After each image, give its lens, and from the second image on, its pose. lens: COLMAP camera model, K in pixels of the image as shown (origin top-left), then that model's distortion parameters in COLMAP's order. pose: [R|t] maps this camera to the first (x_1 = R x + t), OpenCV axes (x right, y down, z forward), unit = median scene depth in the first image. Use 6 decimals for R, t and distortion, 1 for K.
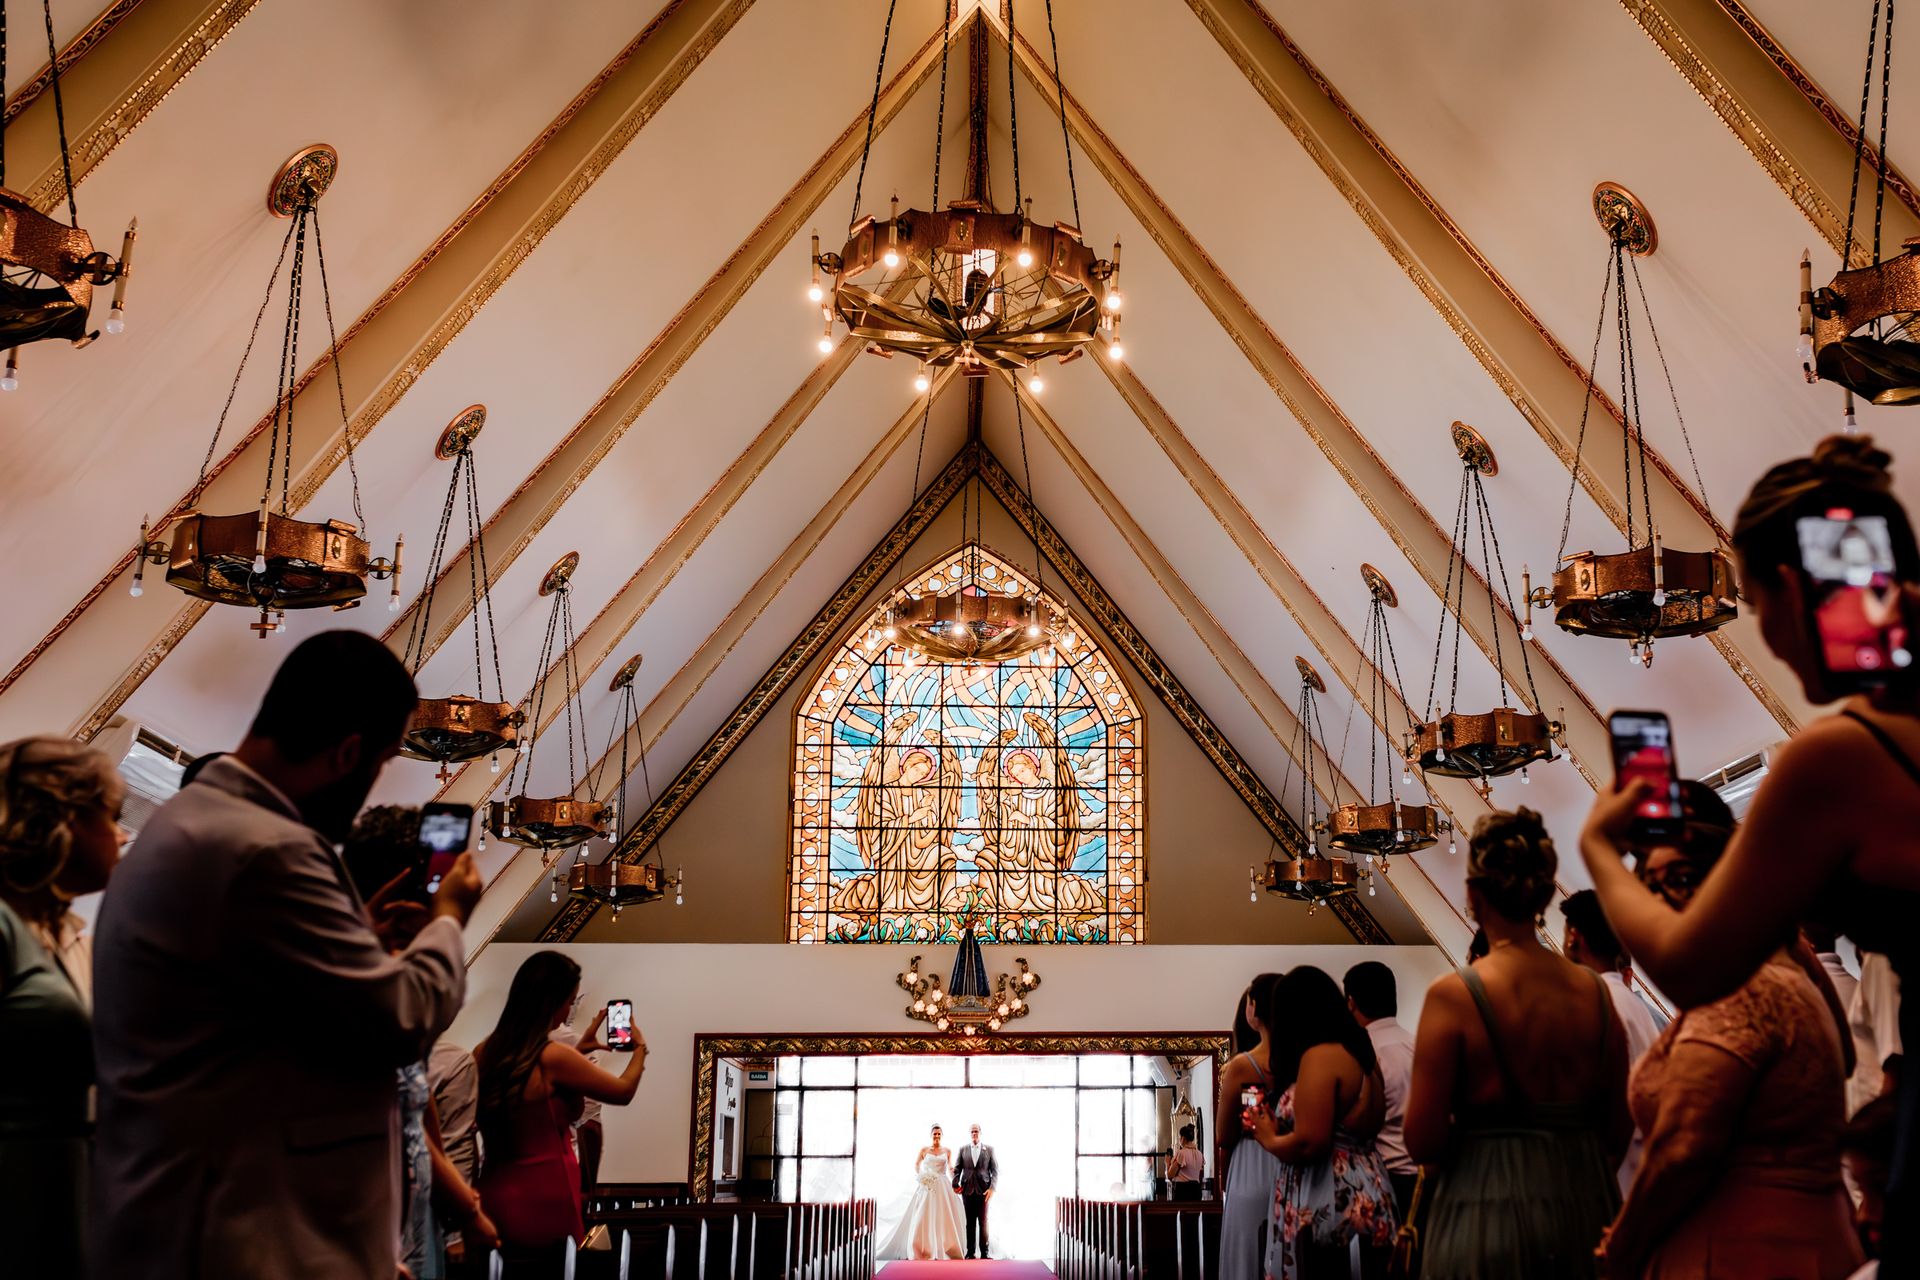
lens RADIAL K [[2119.0, 0, 1129.2], [0, 2119.0, 642.2], [0, 0, 1]] dist [0.003251, -0.036261]
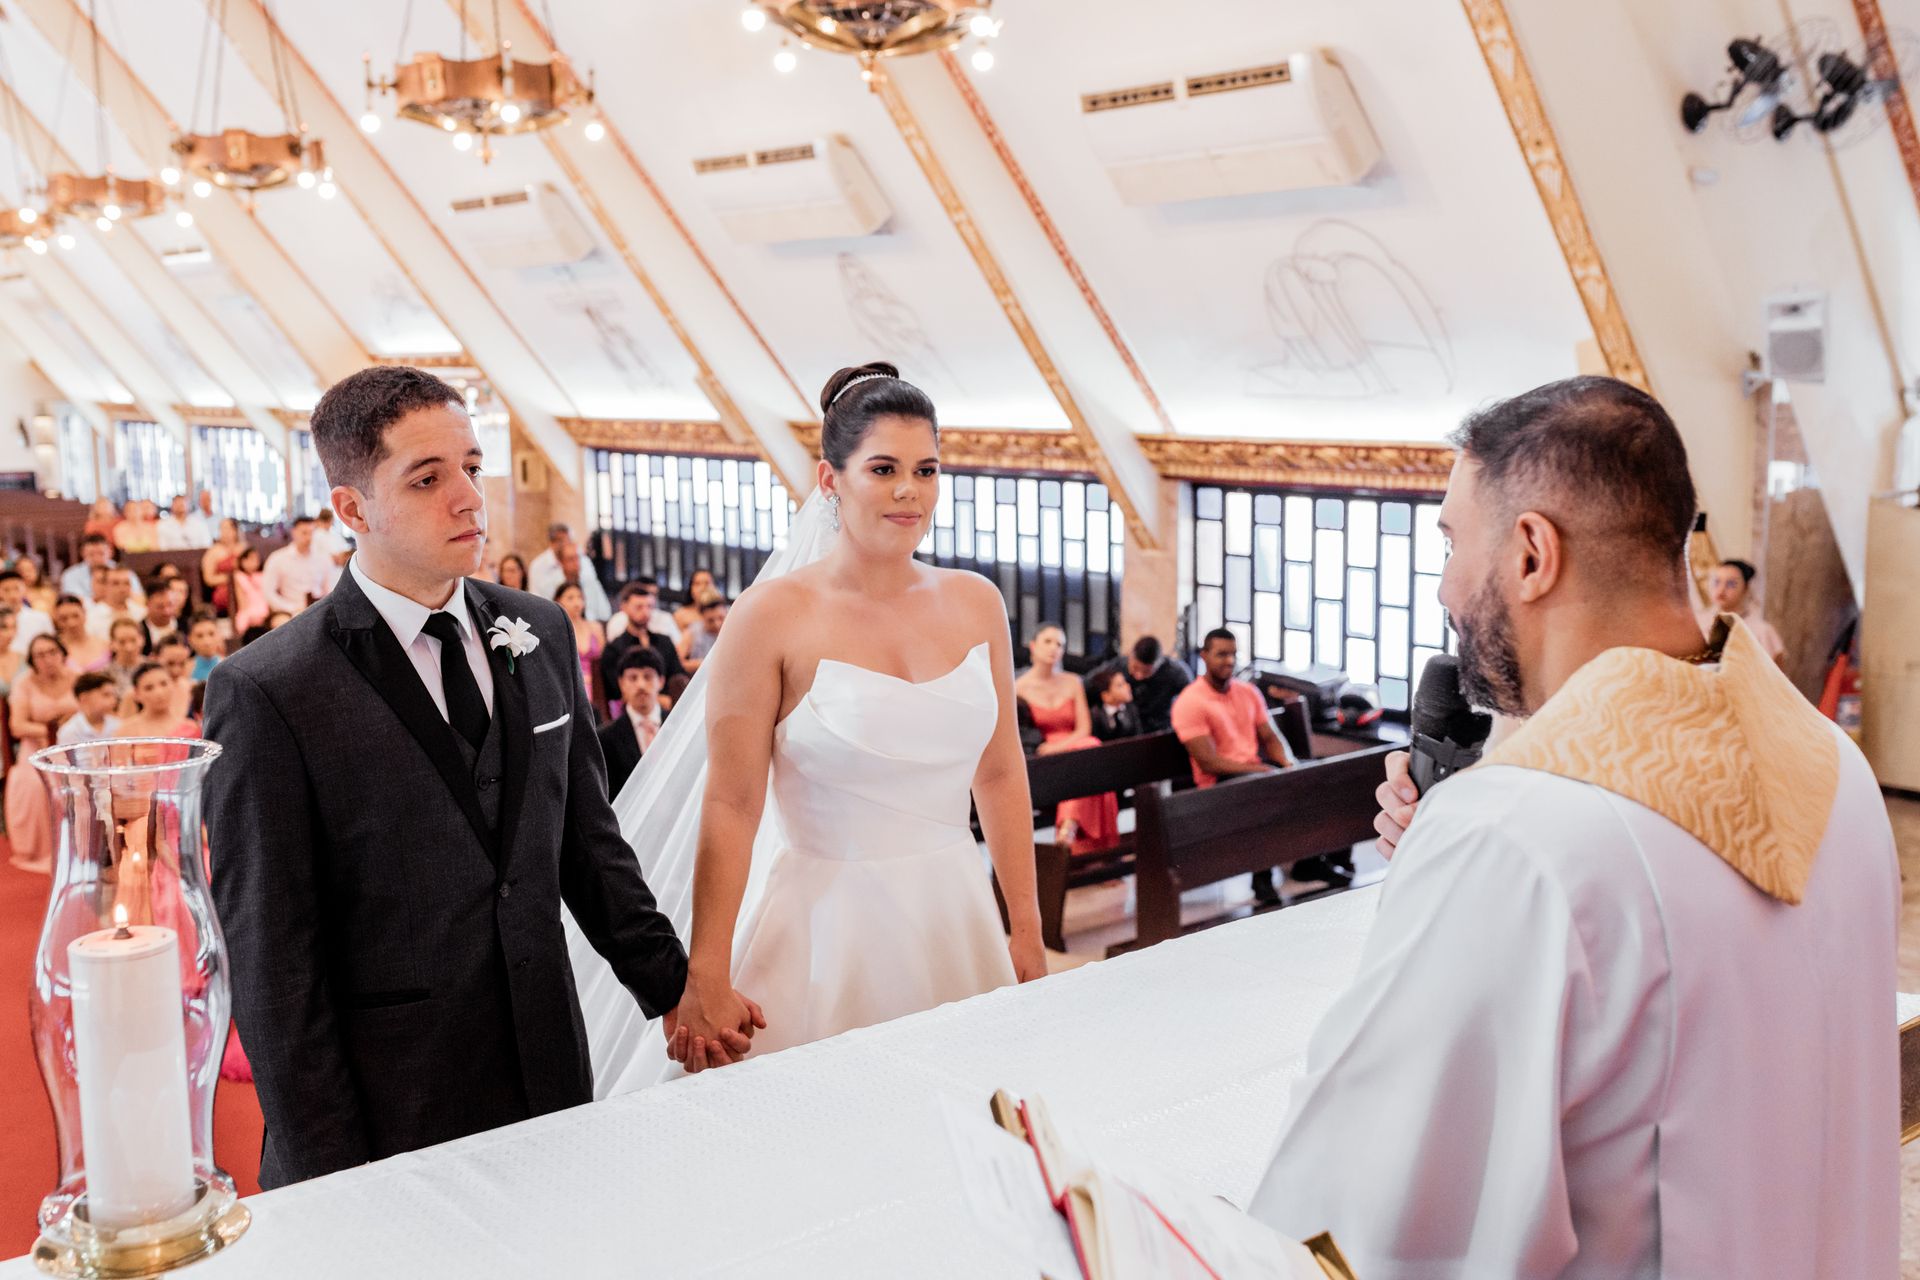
lens RADIAL K [[1923.7, 0, 981.6], [0, 1923.7, 612.5], [0, 0, 1]] dist [-0.003158, 0.003884]
pose [[0.819390, -0.077315, 0.567999, -0.032321], [-0.137845, 0.935212, 0.326154, -0.140098], [-0.556416, -0.345544, 0.755646, -0.281095]]
